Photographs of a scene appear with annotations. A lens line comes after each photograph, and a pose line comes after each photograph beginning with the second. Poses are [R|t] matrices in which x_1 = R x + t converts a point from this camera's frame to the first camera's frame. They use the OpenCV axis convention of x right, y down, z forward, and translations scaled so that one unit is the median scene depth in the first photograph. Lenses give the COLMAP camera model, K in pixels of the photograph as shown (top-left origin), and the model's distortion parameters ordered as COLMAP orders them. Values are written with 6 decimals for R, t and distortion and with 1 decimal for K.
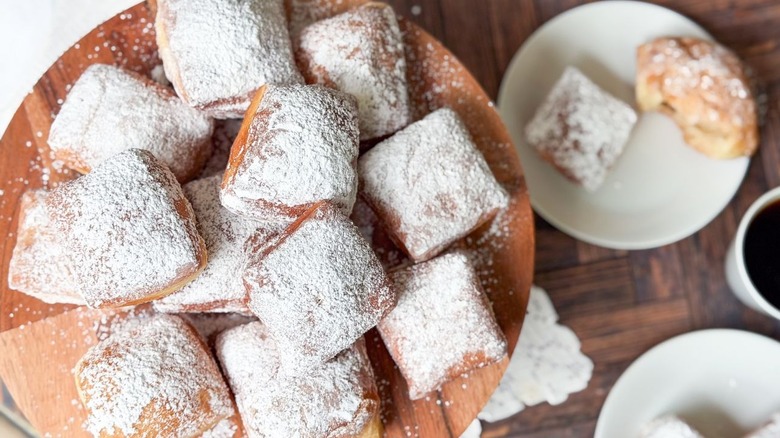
lens RADIAL K [[1144.2, 0, 373.3], [0, 1144.2, 215.7], [0, 0, 1]] dist [0.109088, -0.041790]
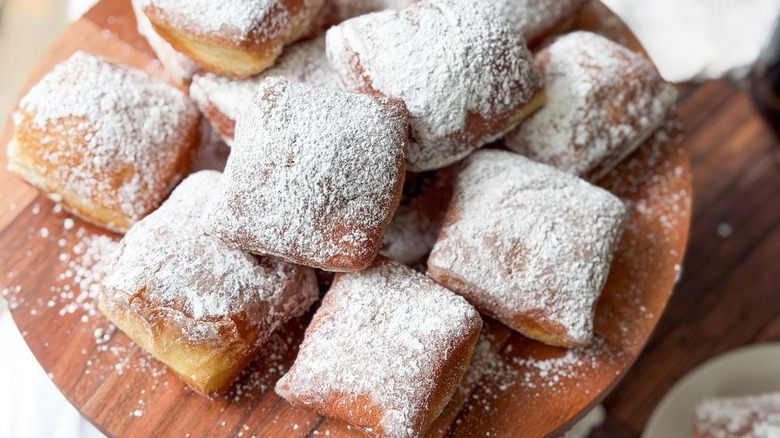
lens RADIAL K [[1144.2, 0, 373.3], [0, 1144.2, 215.7], [0, 0, 1]] dist [0.109088, -0.041790]
pose [[0.588911, 0.663523, -0.461433, 0.331720], [-0.785590, 0.604063, -0.134002, 0.143722], [0.189821, 0.441413, 0.876996, 0.338319]]
